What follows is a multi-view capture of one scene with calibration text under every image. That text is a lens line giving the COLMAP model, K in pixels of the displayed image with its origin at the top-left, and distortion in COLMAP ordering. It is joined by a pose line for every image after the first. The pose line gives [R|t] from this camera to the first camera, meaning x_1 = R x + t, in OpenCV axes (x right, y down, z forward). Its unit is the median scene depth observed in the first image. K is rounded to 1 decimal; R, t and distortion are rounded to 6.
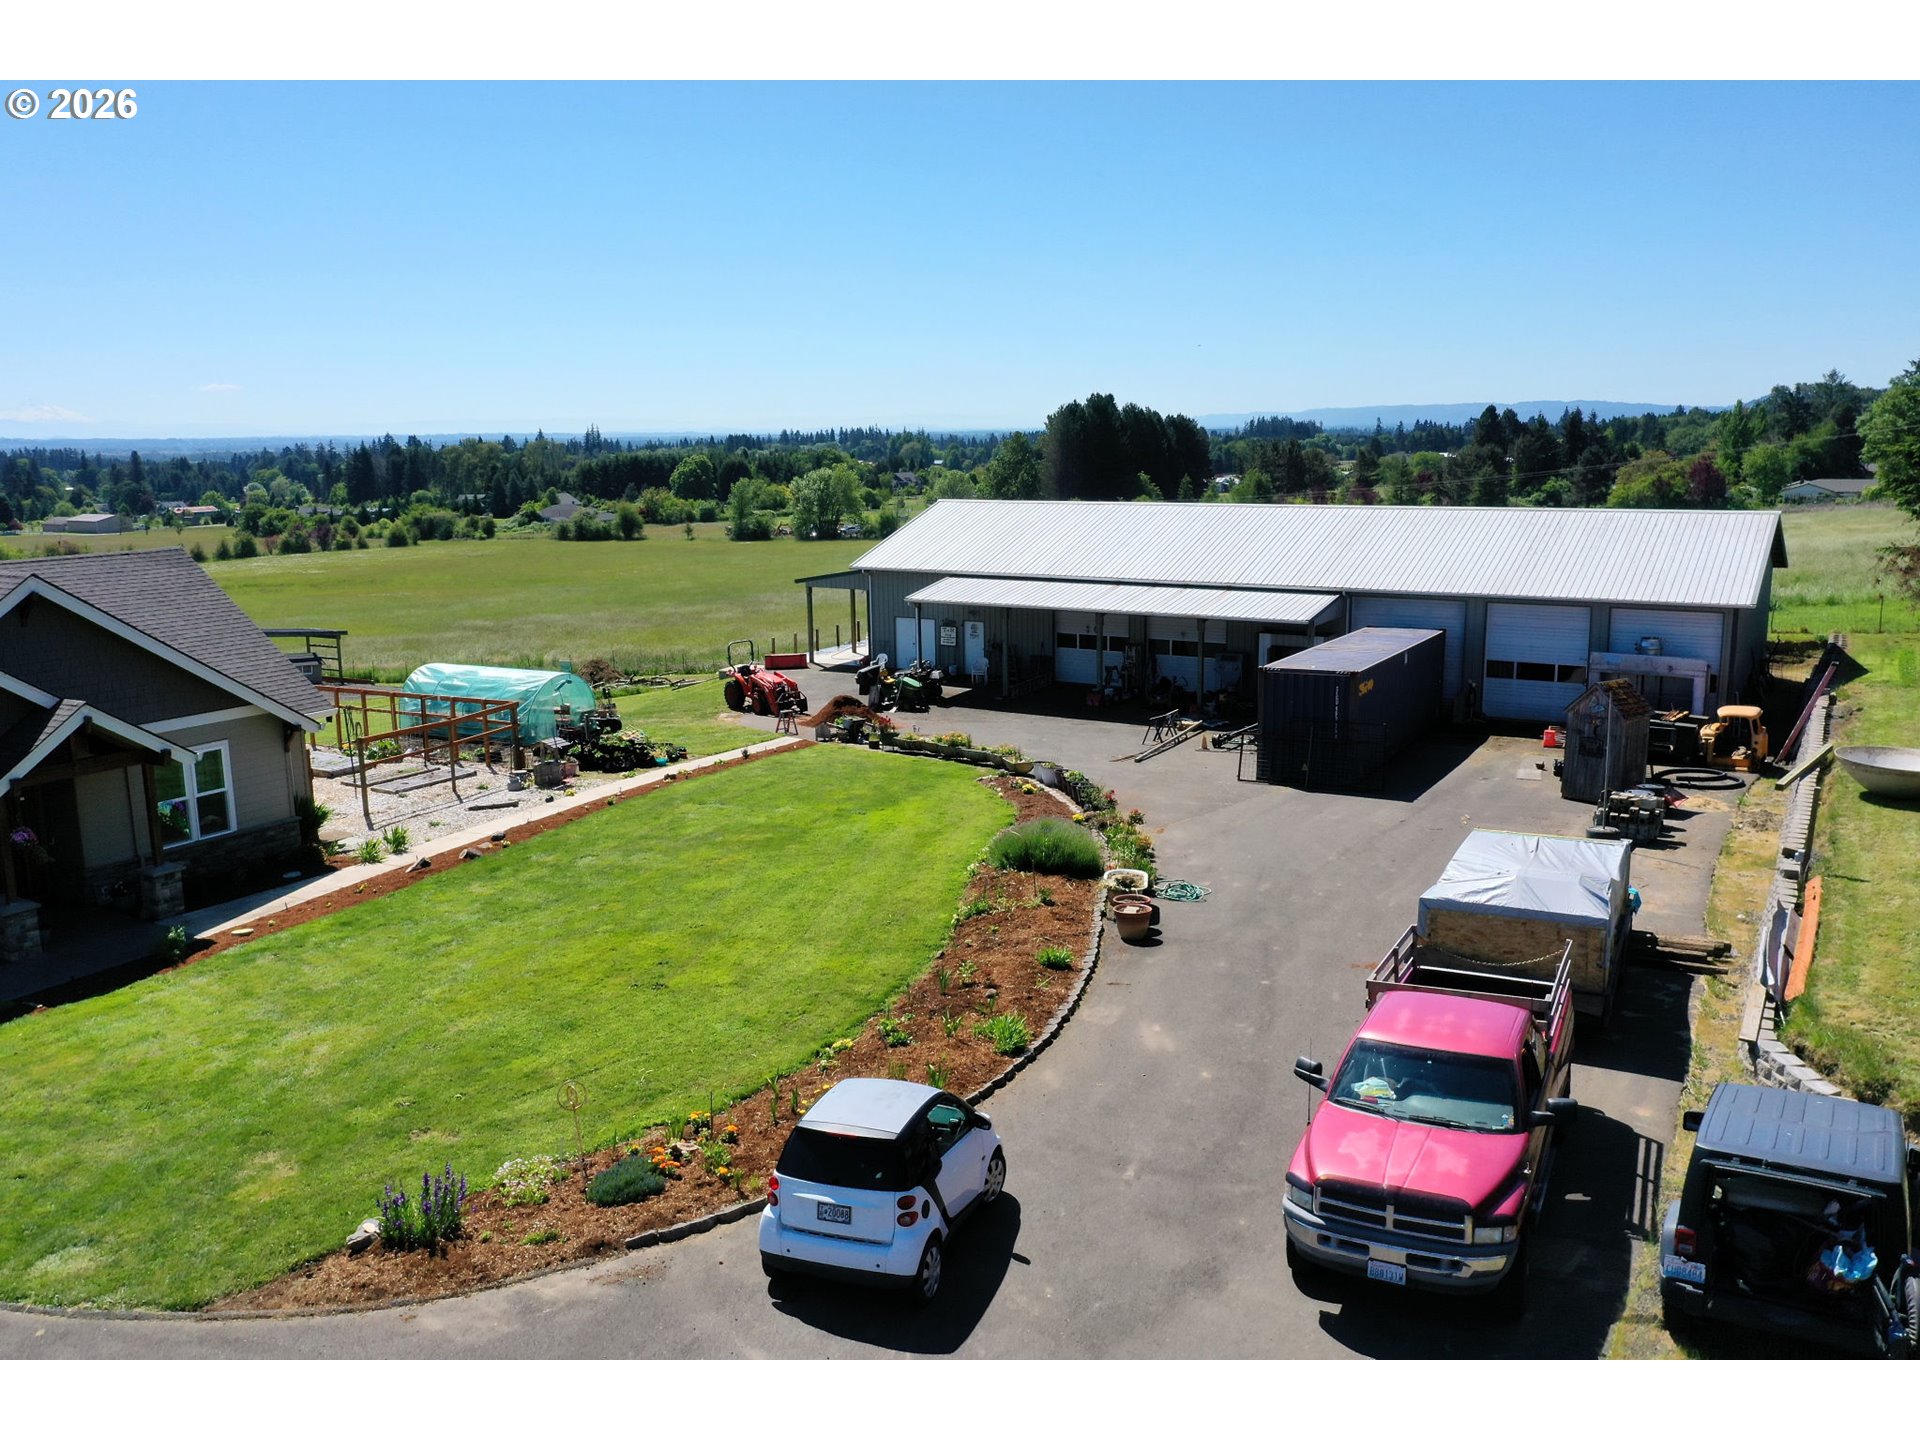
lens RADIAL K [[1517.1, 0, 955.1], [0, 1517.1, 718.8], [0, 0, 1]] dist [-0.007987, -0.008578]
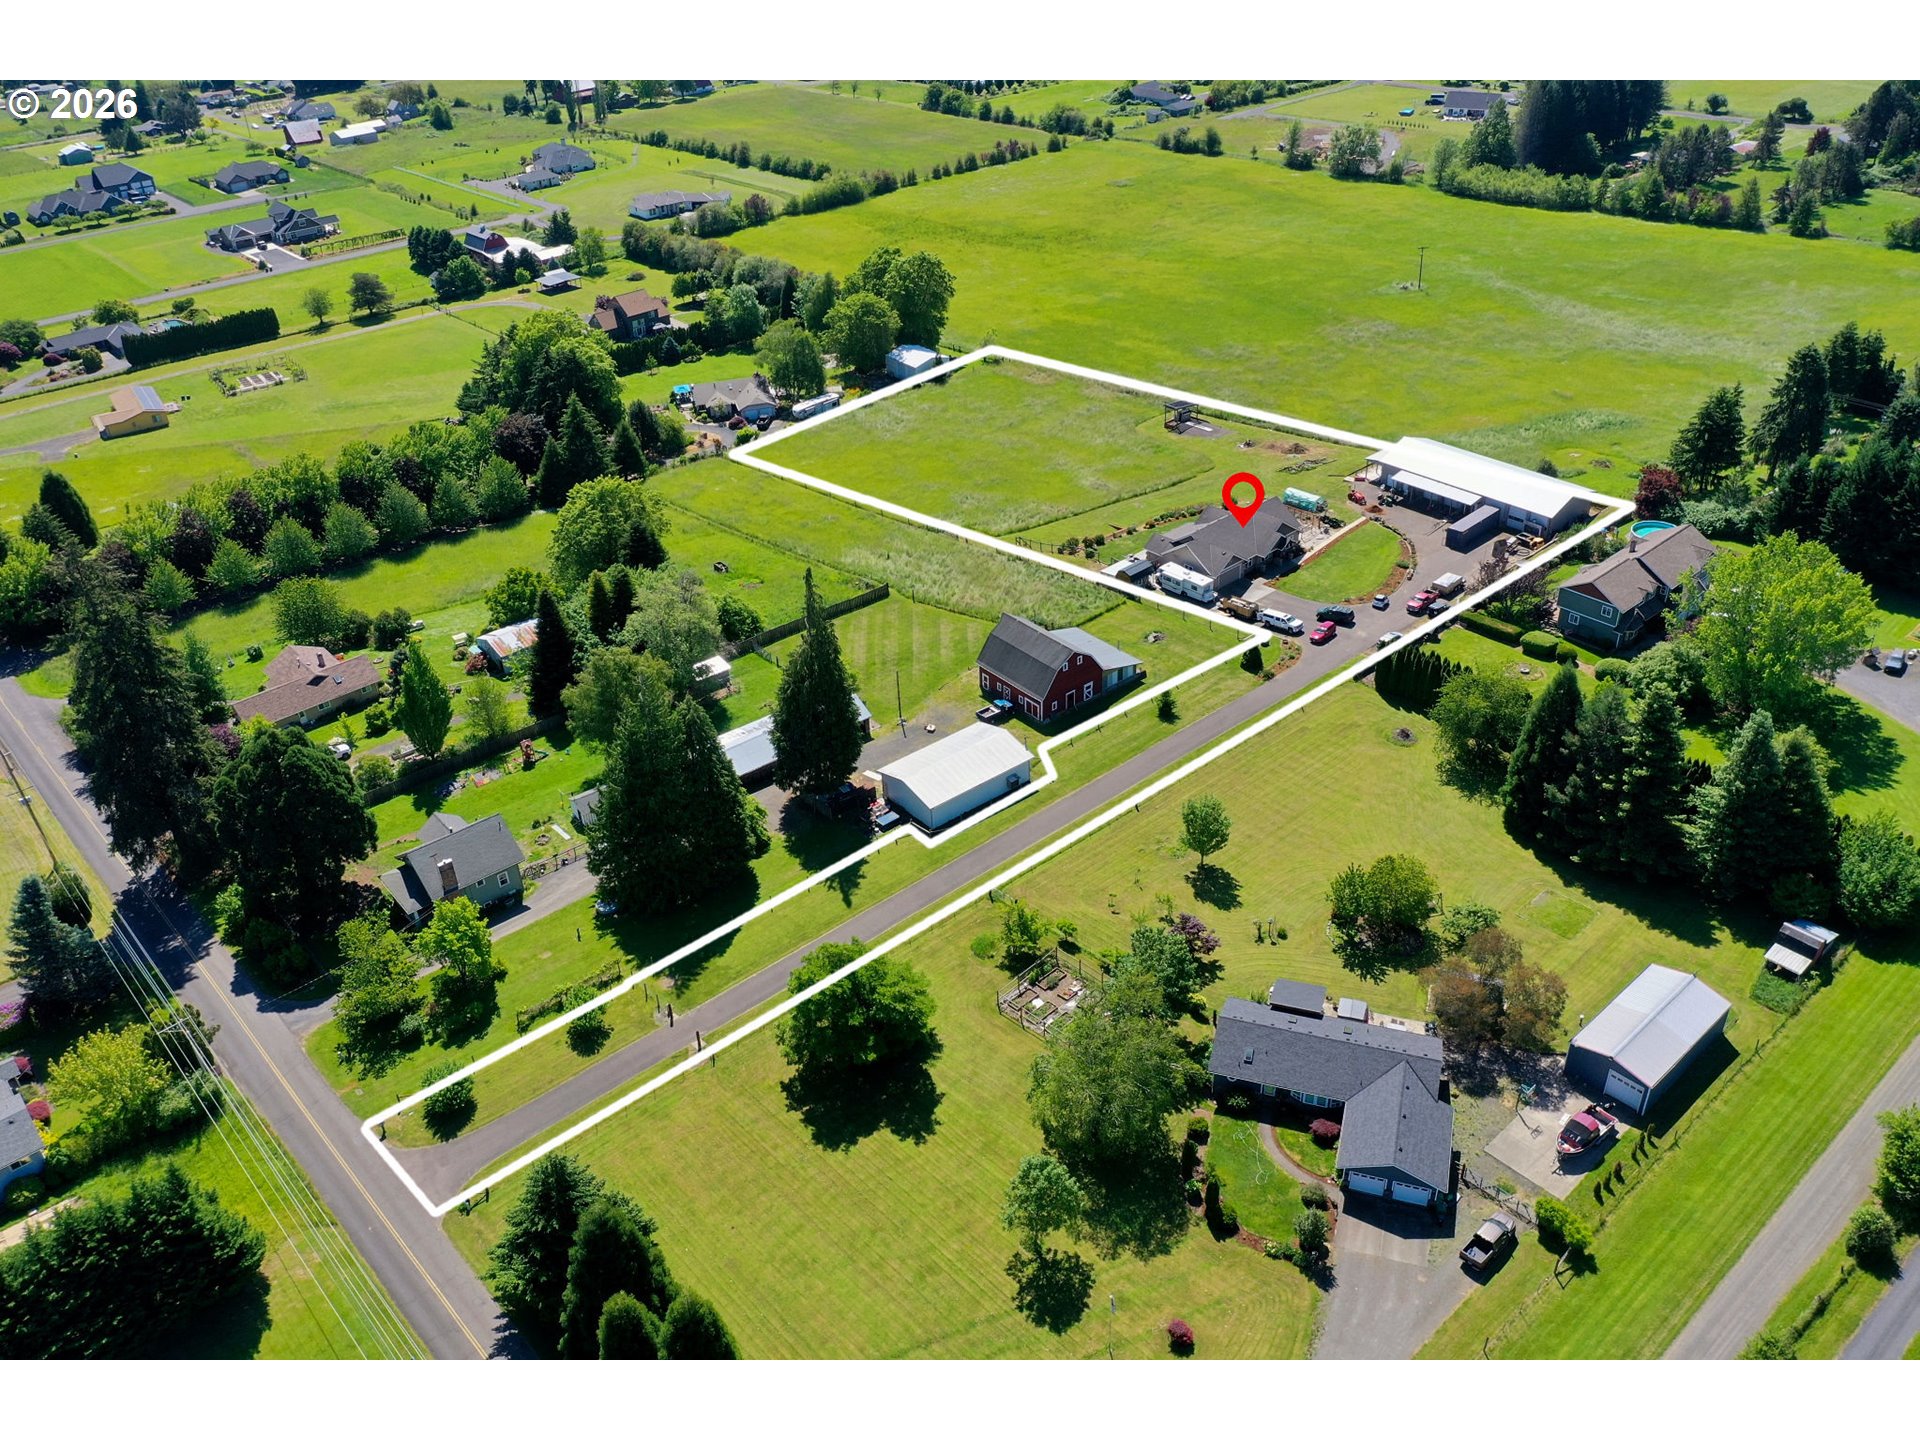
lens RADIAL K [[1511.6, 0, 952.2], [0, 1511.6, 723.9], [0, 0, 1]] dist [-0.006917, 0.007061]
pose [[0.956055, 0.140268, -0.257456, -0.002070], [-0.031144, 0.921747, 0.386539, -0.120602], [0.291528, -0.361534, 0.885610, -0.399991]]
